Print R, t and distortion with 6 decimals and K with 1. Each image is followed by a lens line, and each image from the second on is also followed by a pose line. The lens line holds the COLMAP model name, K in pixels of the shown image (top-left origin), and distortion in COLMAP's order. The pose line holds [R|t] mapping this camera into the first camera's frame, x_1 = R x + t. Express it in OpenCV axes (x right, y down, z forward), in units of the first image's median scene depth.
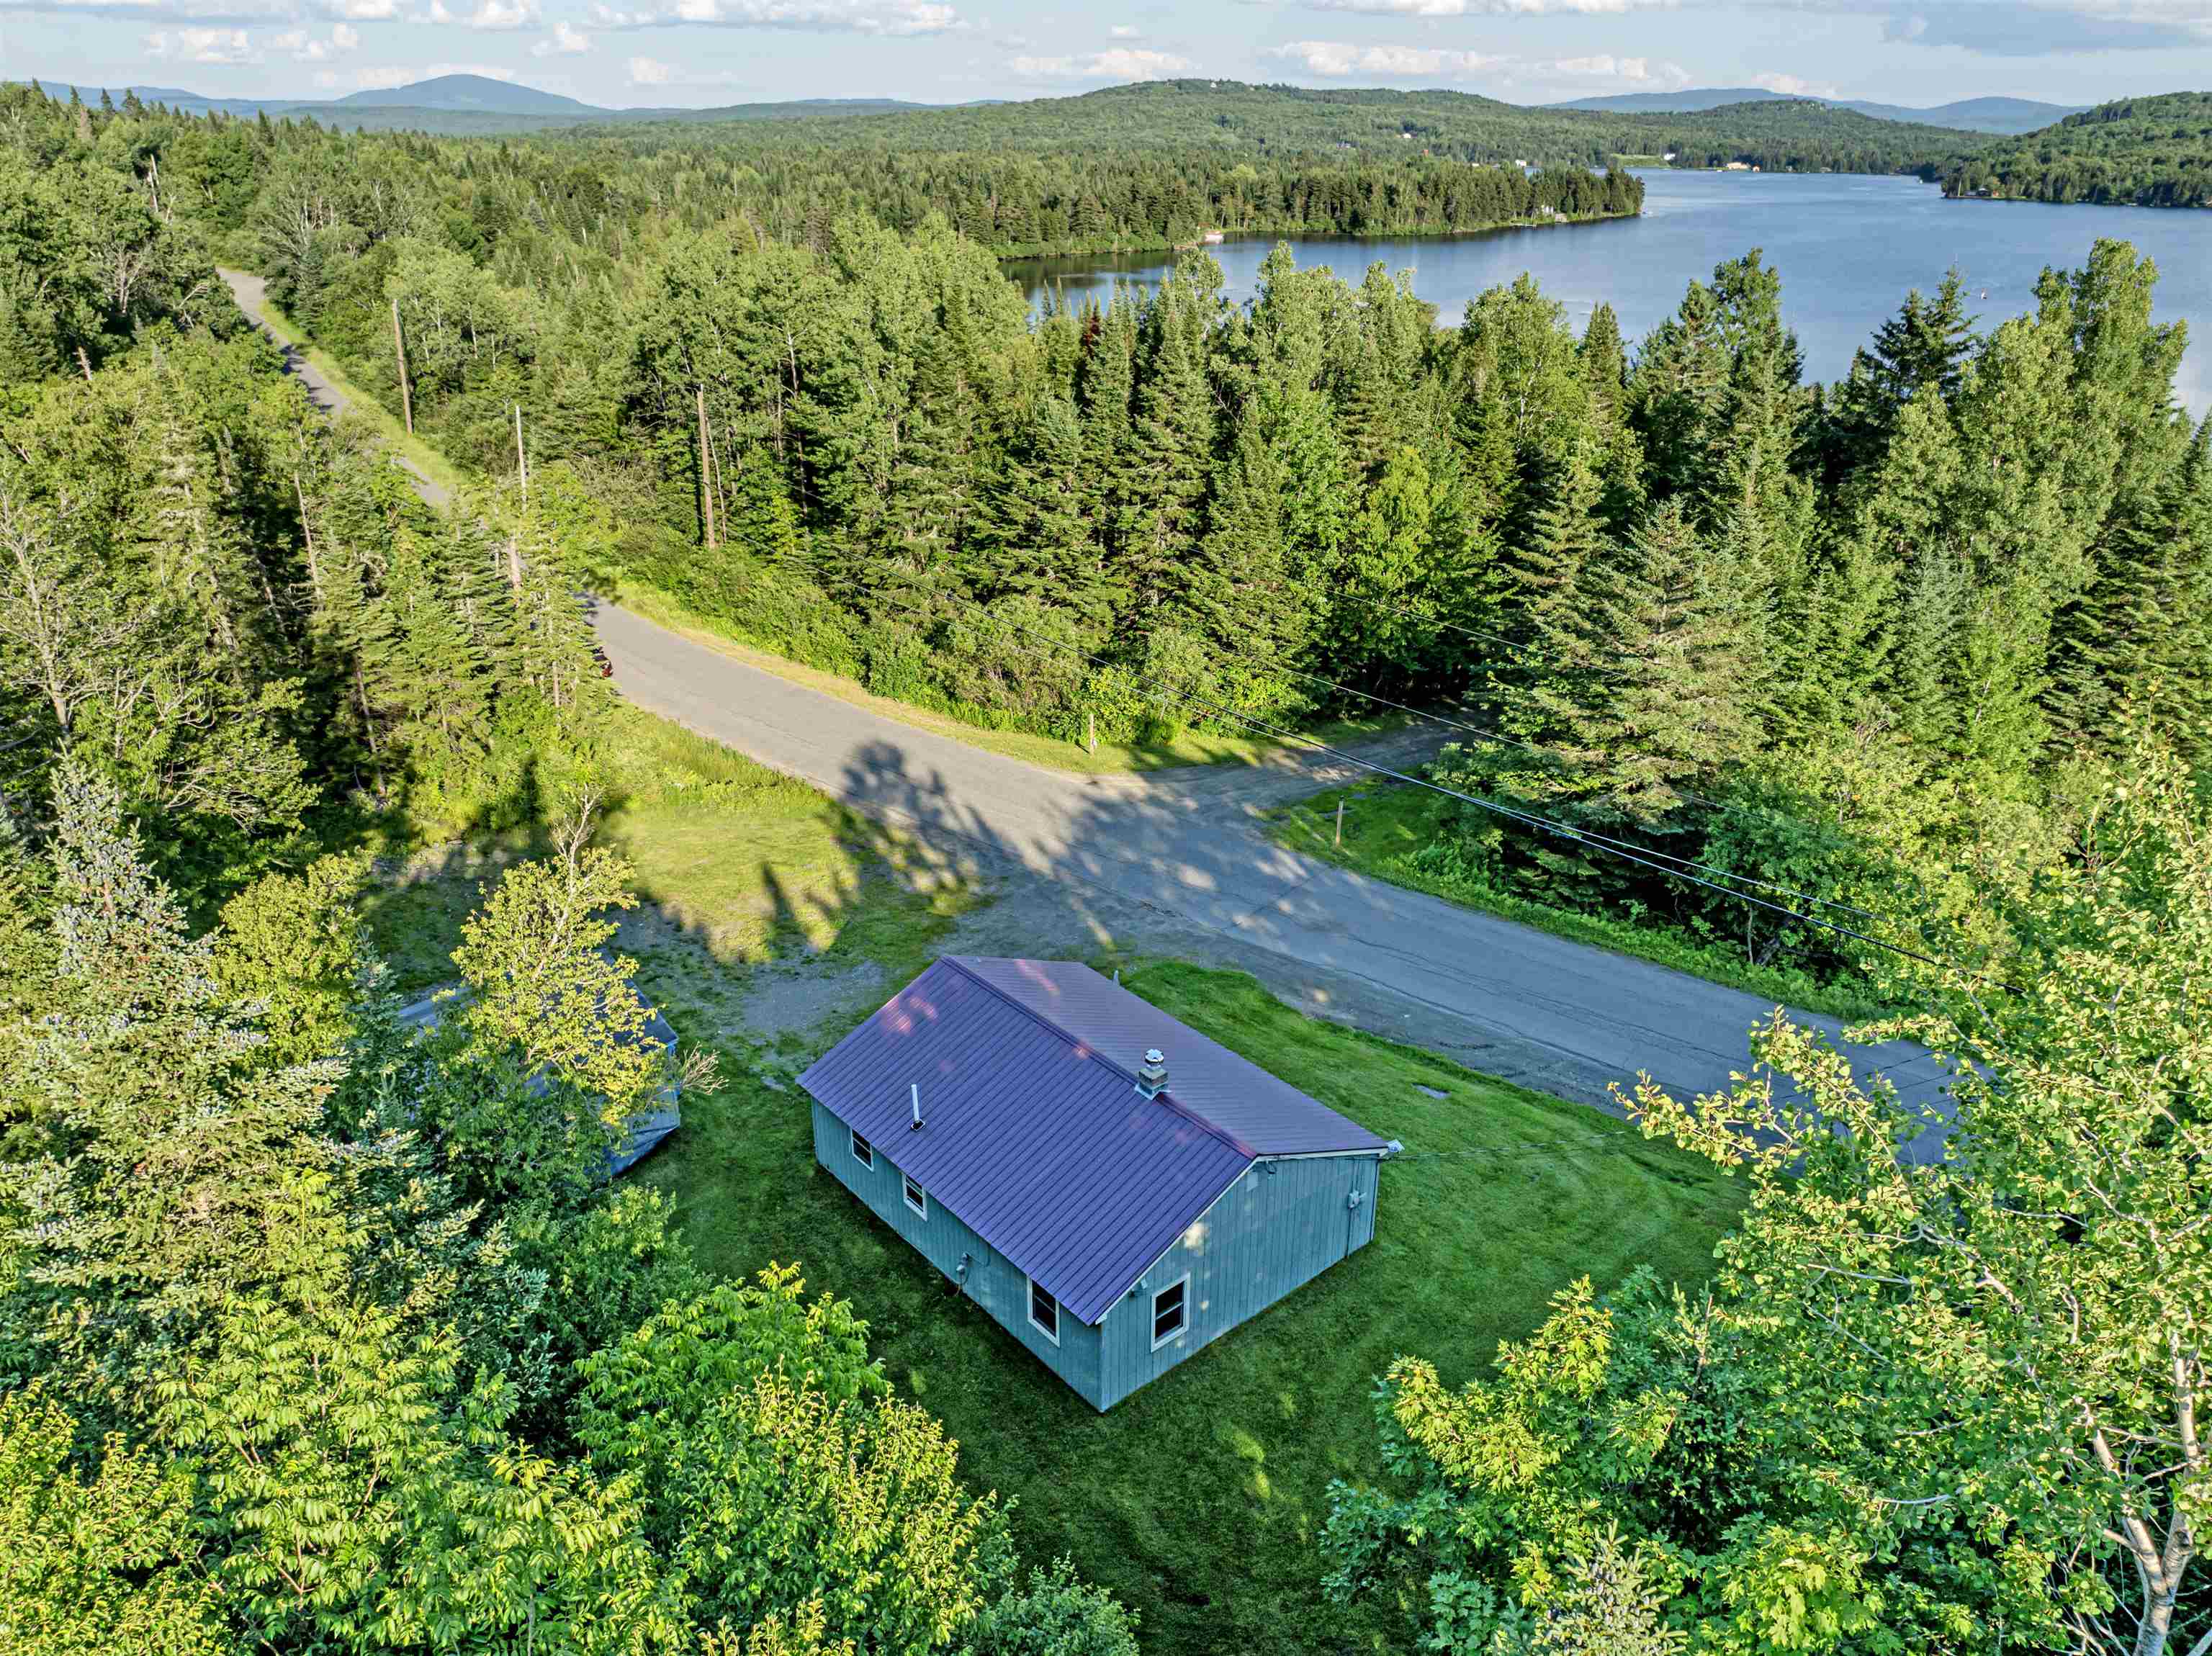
lens RADIAL K [[1559.4, 0, 1113.1], [0, 1559.4, 826.8], [0, 0, 1]] dist [-0.040847, 0.013158]
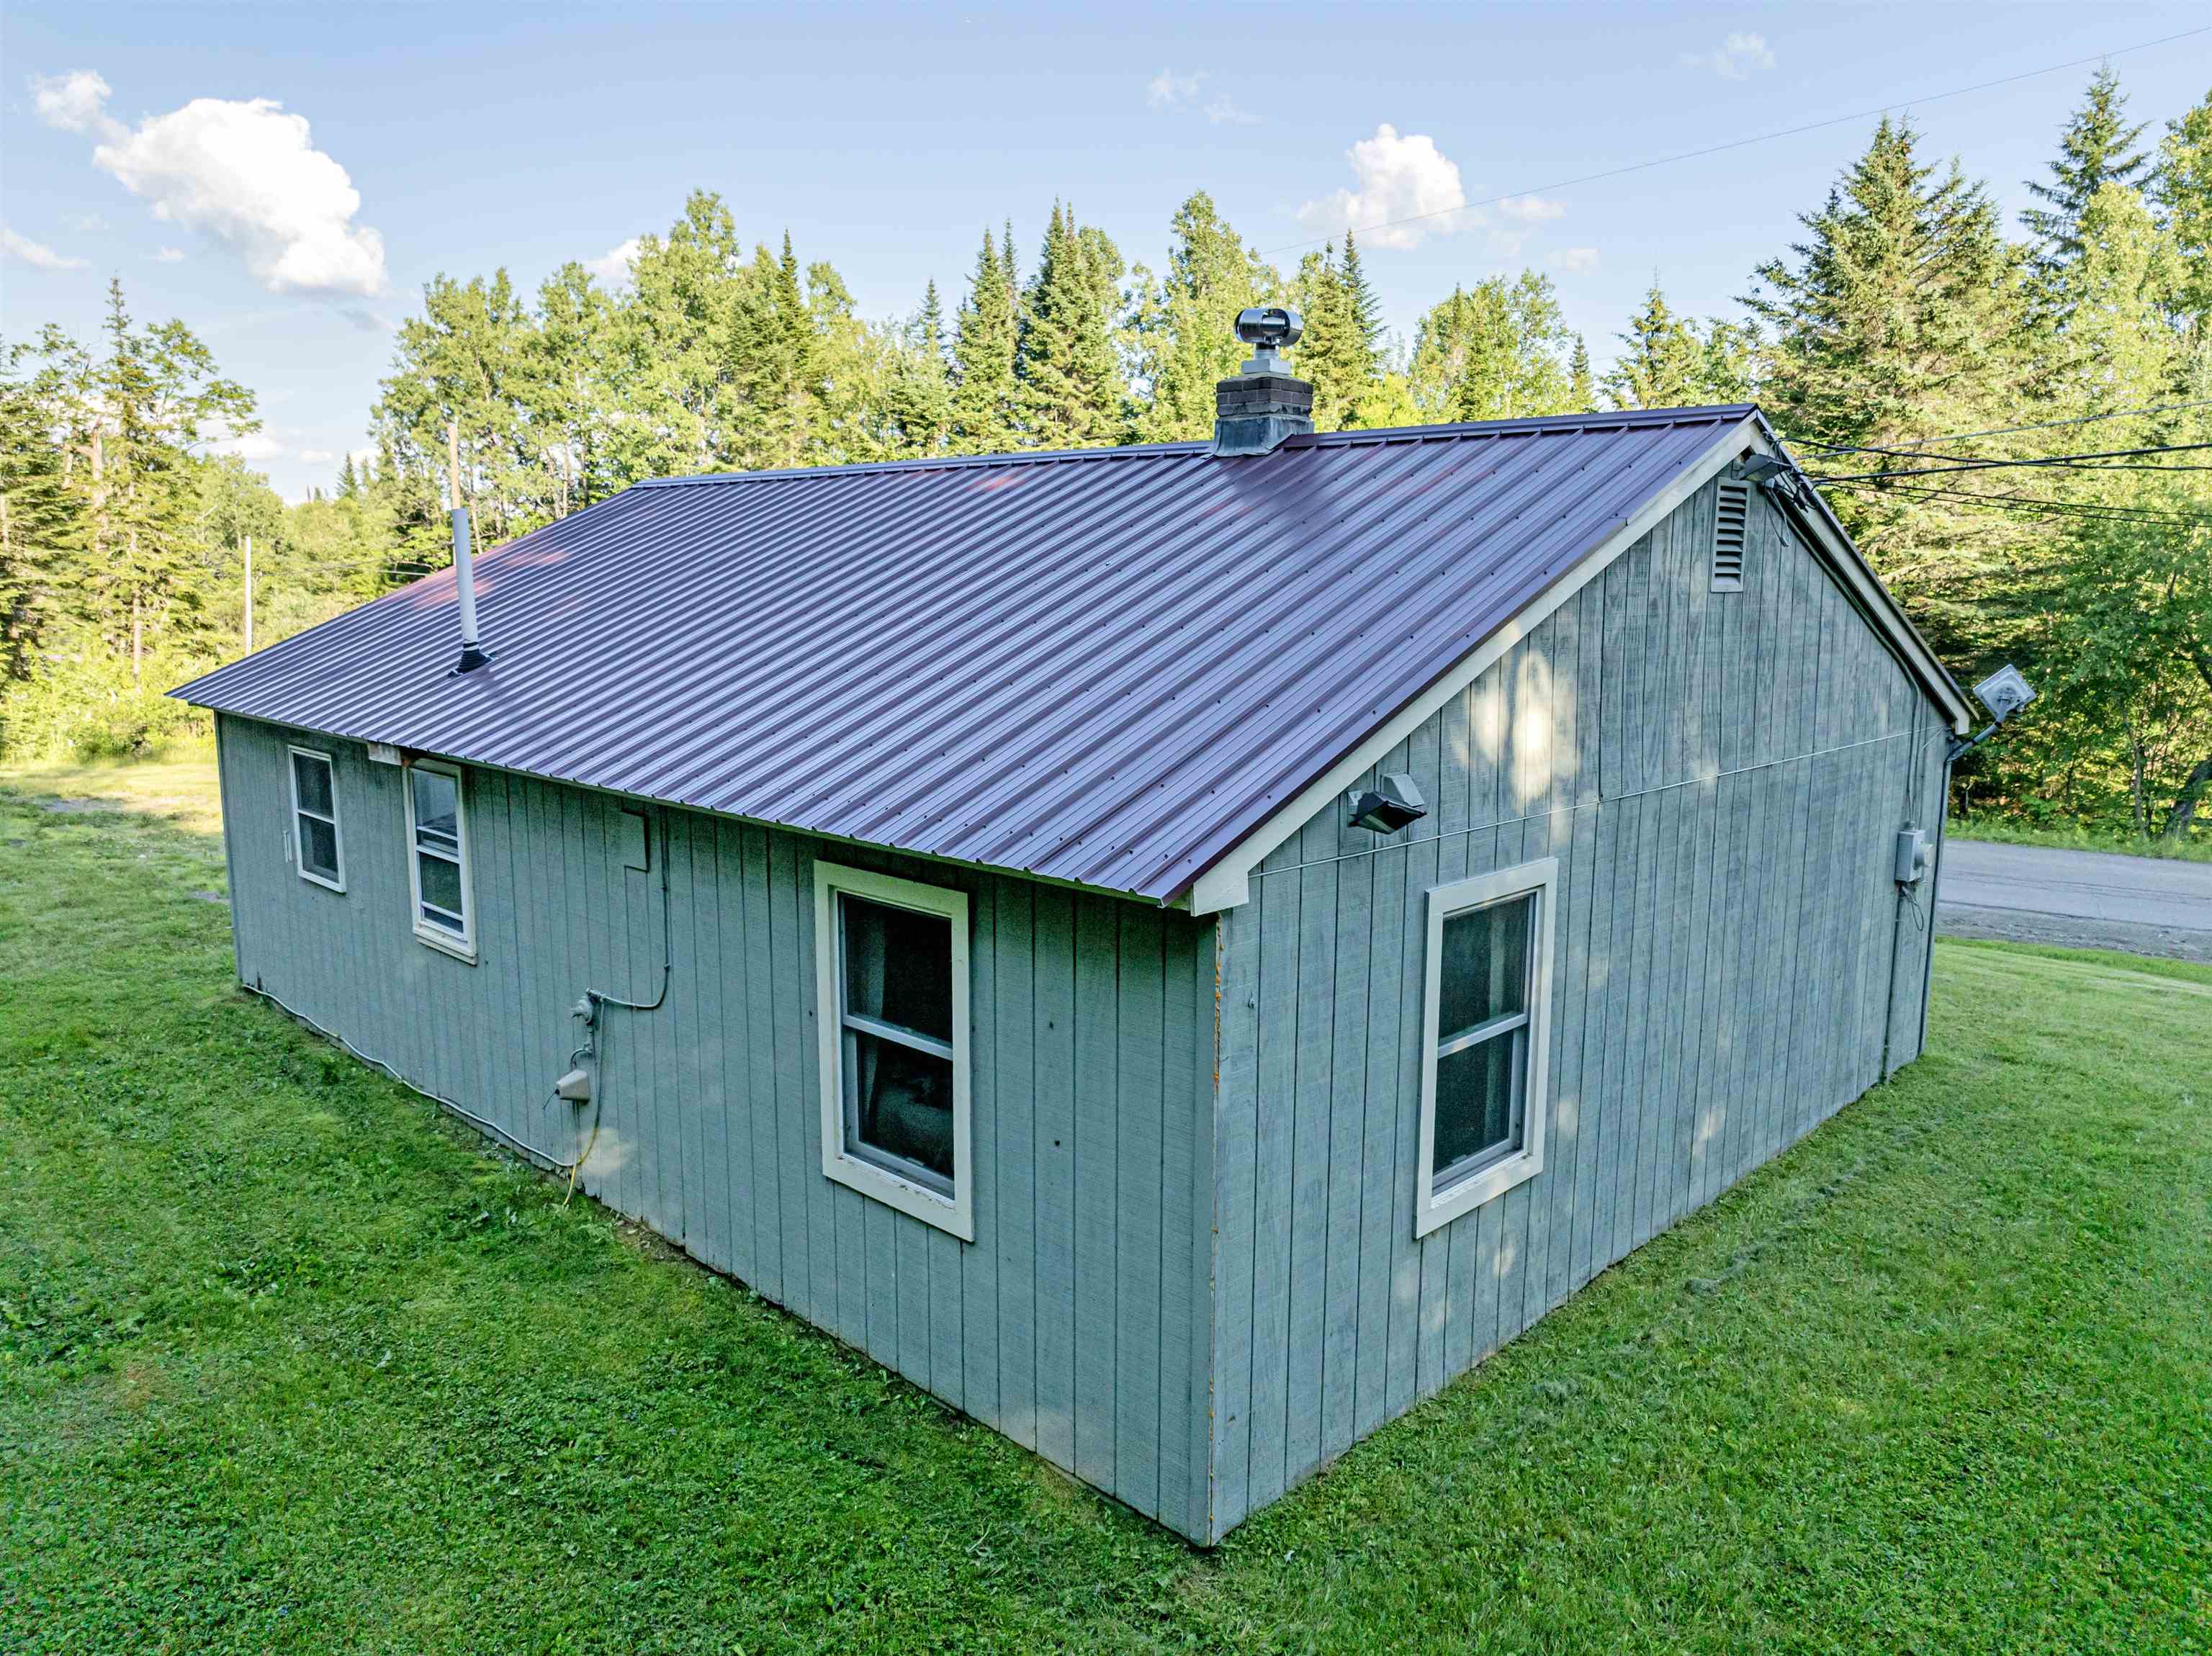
lens RADIAL K [[1559.4, 0, 1120.5], [0, 1559.4, 827.1], [0, 0, 1]] dist [-0.040847, 0.013158]
pose [[0.995258, -0.014264, 0.096214, -0.017859], [0.038320, 0.966688, -0.253072, 0.175354], [-0.089399, 0.255559, 0.962651, 0.411392]]
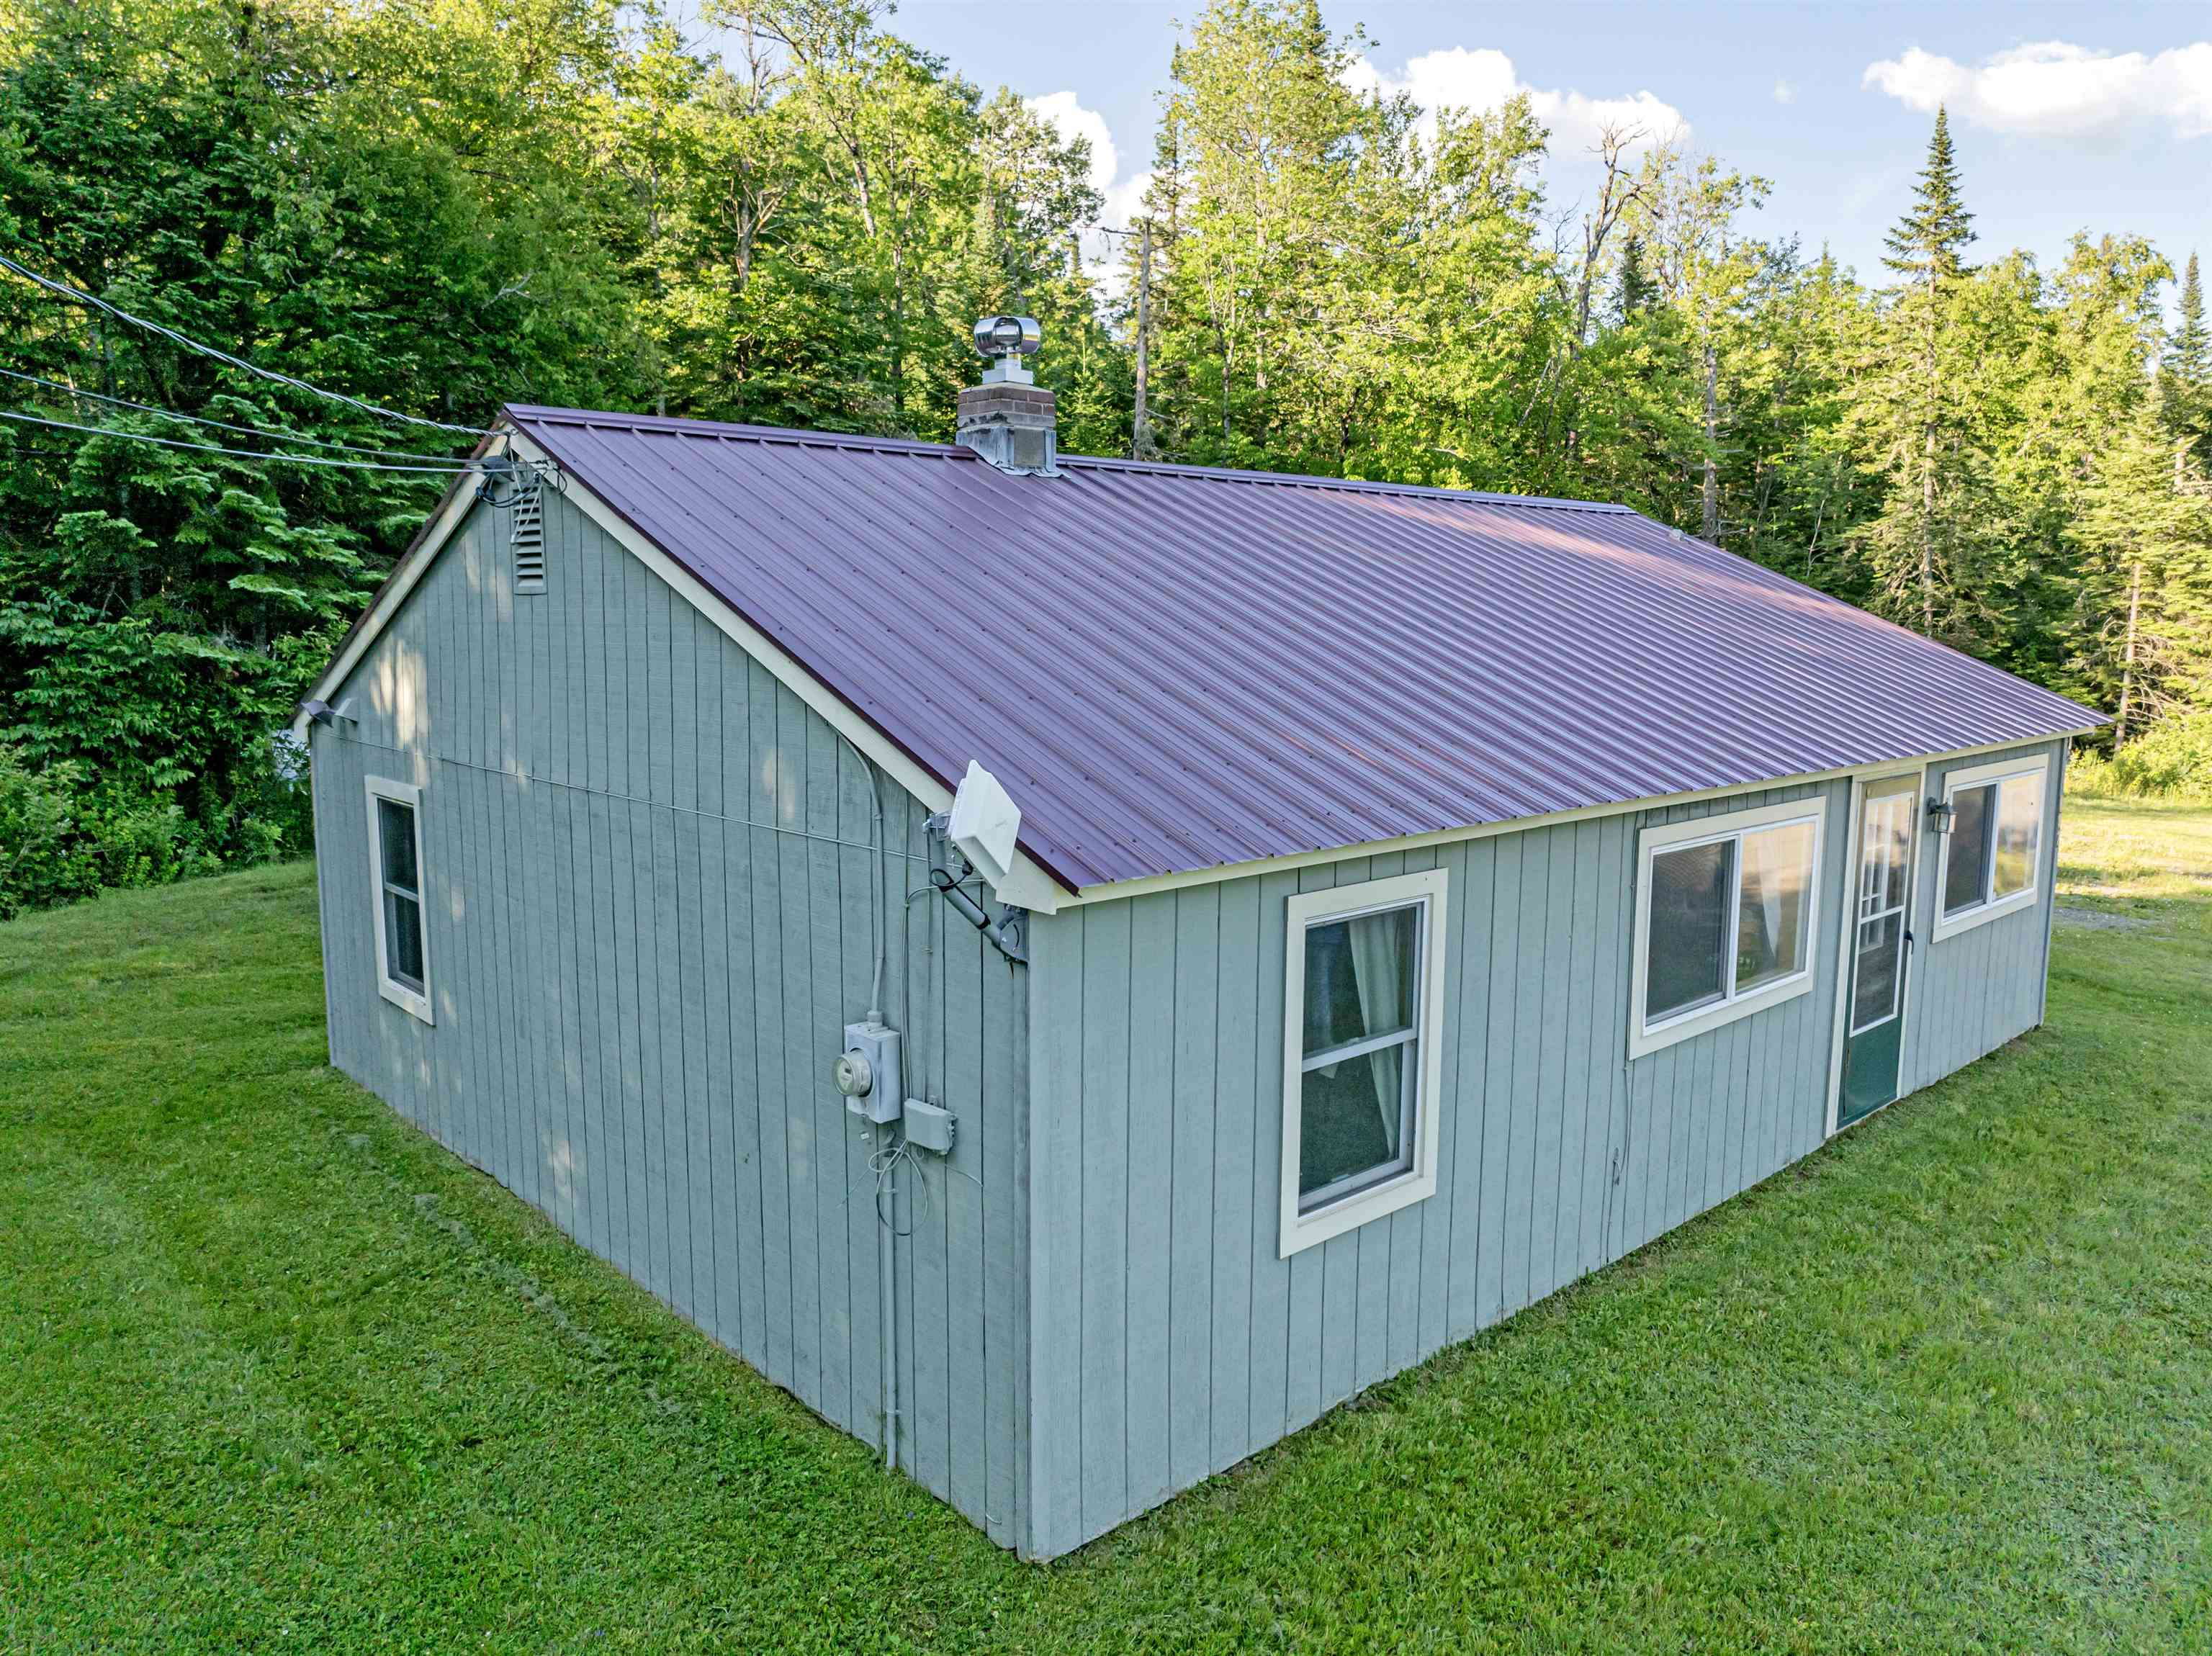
lens RADIAL K [[1559.4, 0, 1101.9], [0, 1559.4, 826.1], [0, 0, 1]] dist [-0.040847, 0.013158]
pose [[0.022785, 0.135915, -0.990458, 0.188782], [-0.412741, 0.903622, 0.114504, 0.104194], [0.910563, 0.406194, 0.076687, 0.577510]]
